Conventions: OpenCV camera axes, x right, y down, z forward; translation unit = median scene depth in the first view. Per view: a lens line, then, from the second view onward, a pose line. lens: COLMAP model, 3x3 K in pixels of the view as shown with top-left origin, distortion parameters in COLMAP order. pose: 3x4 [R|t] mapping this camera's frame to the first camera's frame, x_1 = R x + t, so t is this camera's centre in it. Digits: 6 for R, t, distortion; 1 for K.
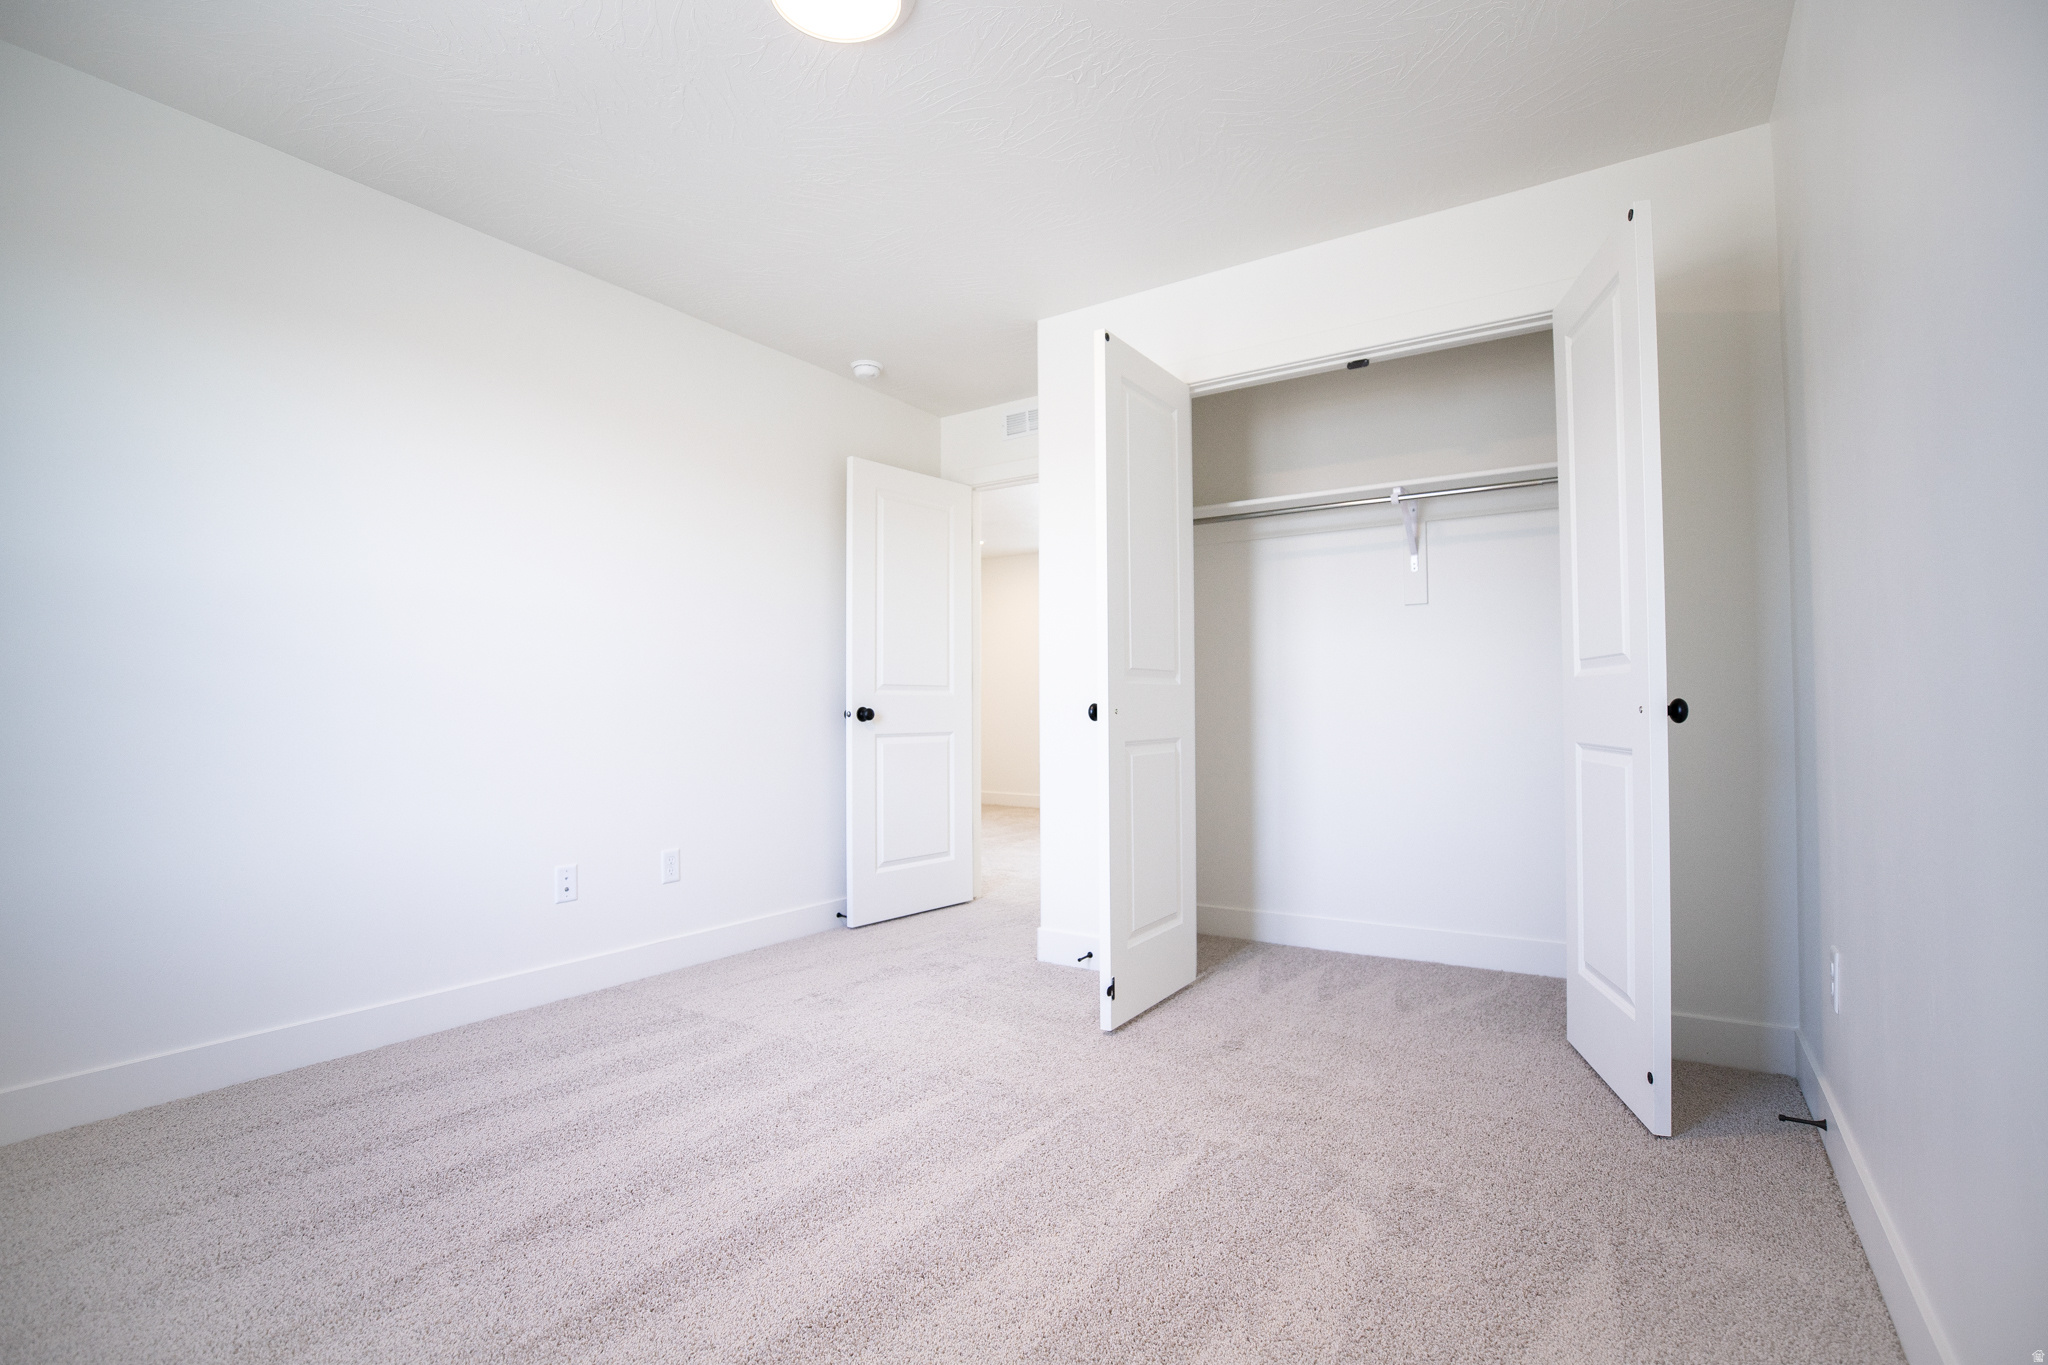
lens RADIAL K [[942.9, 0, 1018.5], [0, 942.9, 691.3], [0, 0, 1]] dist [-0.000541, -0.000076]
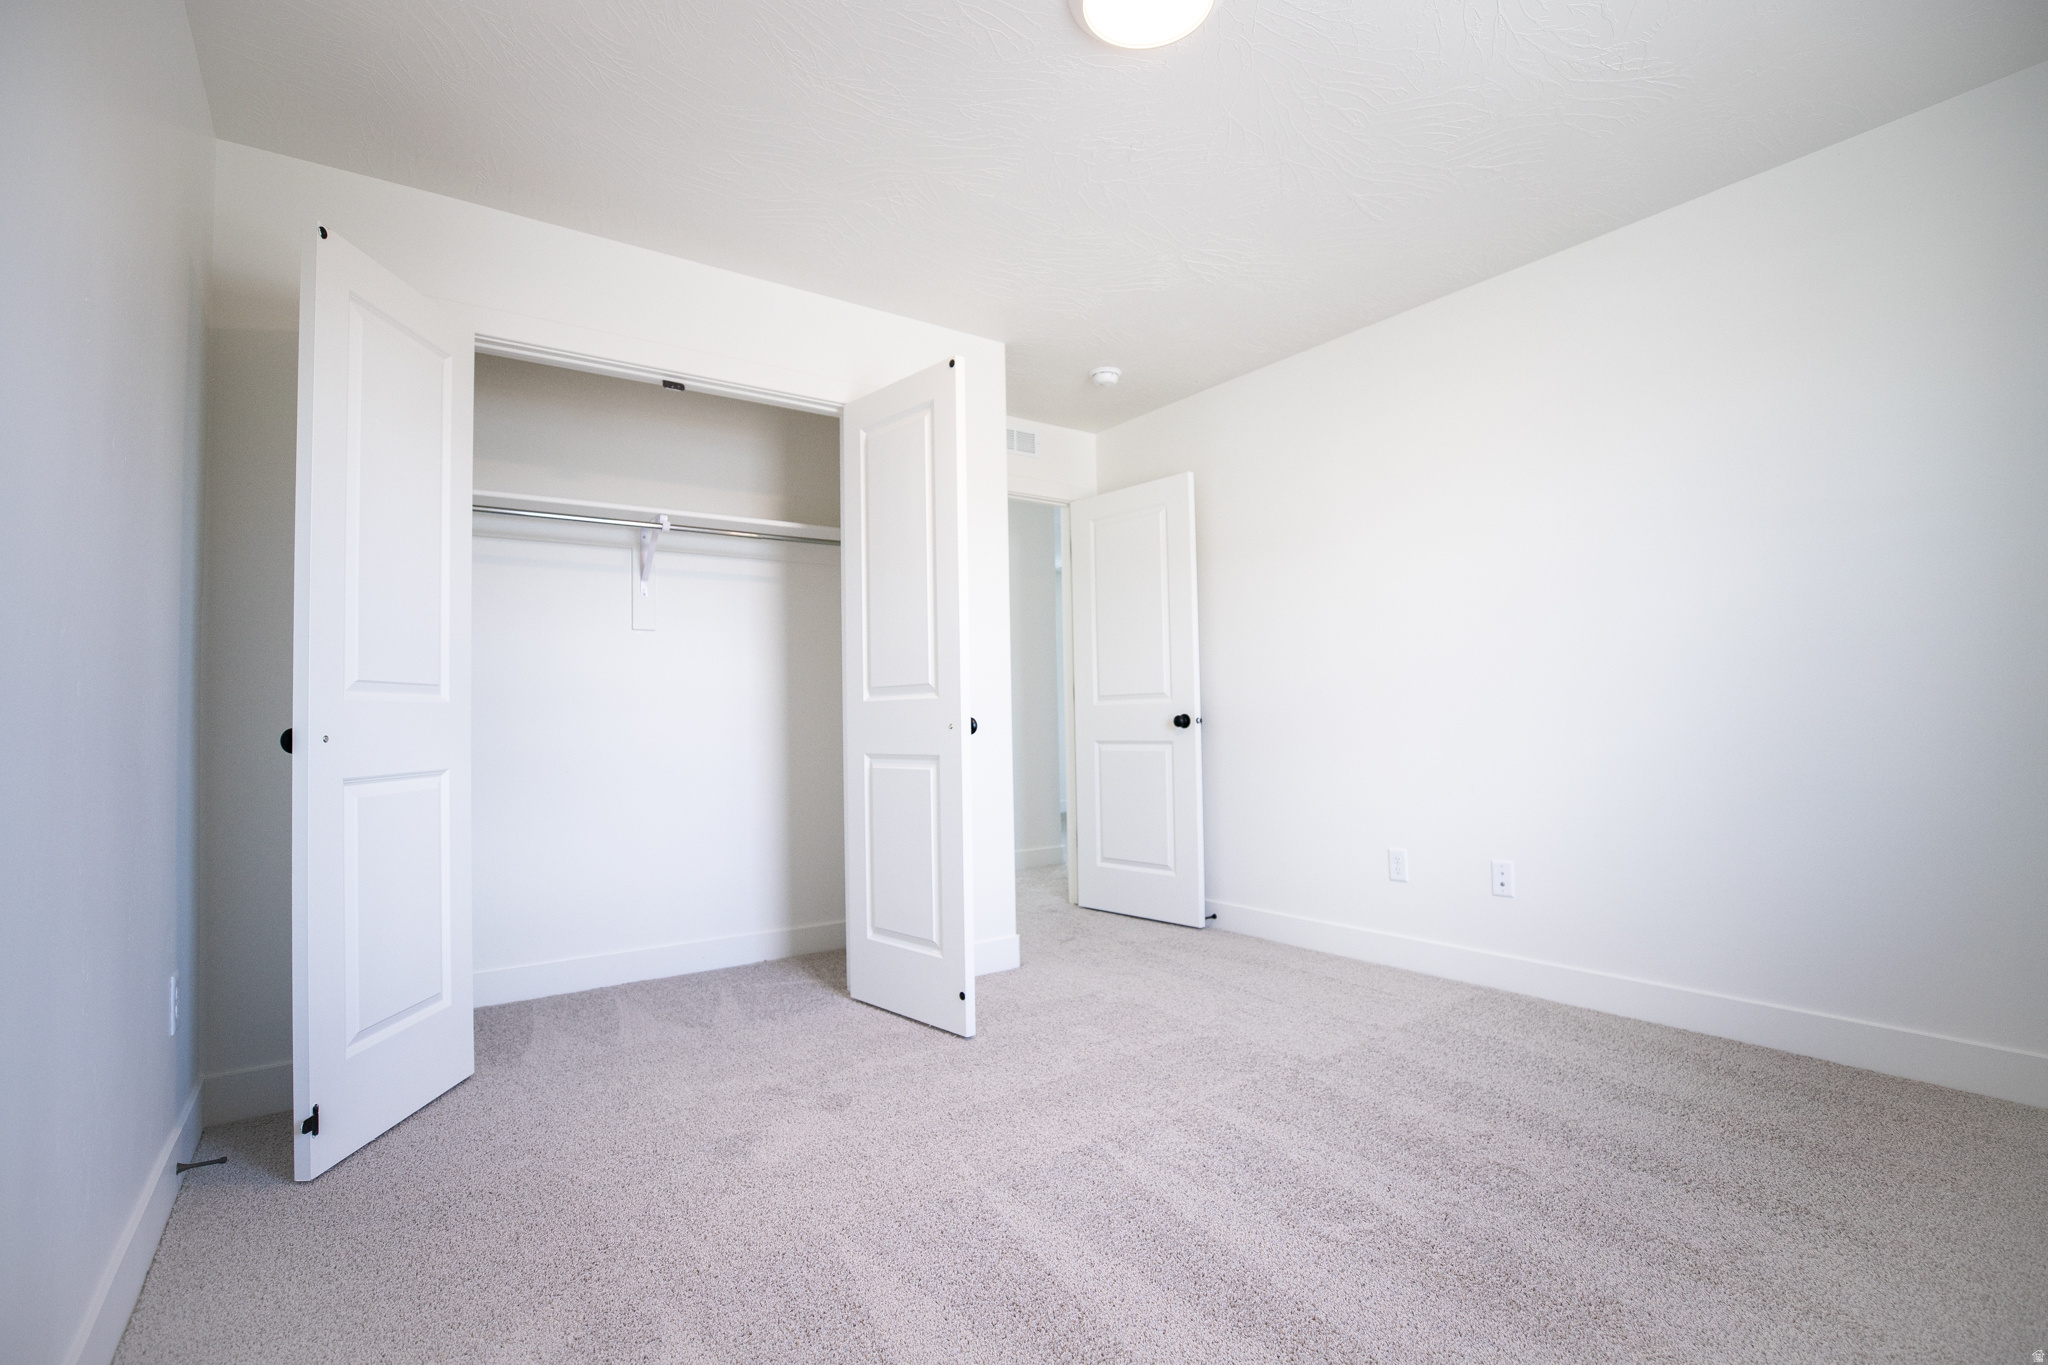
lens RADIAL K [[942.9, 0, 1018.5], [0, 942.9, 691.3], [0, 0, 1]] dist [-0.000541, -0.000076]
pose [[0.357332, 0.028170, 0.933553, -0.501959], [-0.001420, 0.999560, -0.029618, 0.008485], [-0.933976, 0.009258, 0.357215, 0.337447]]
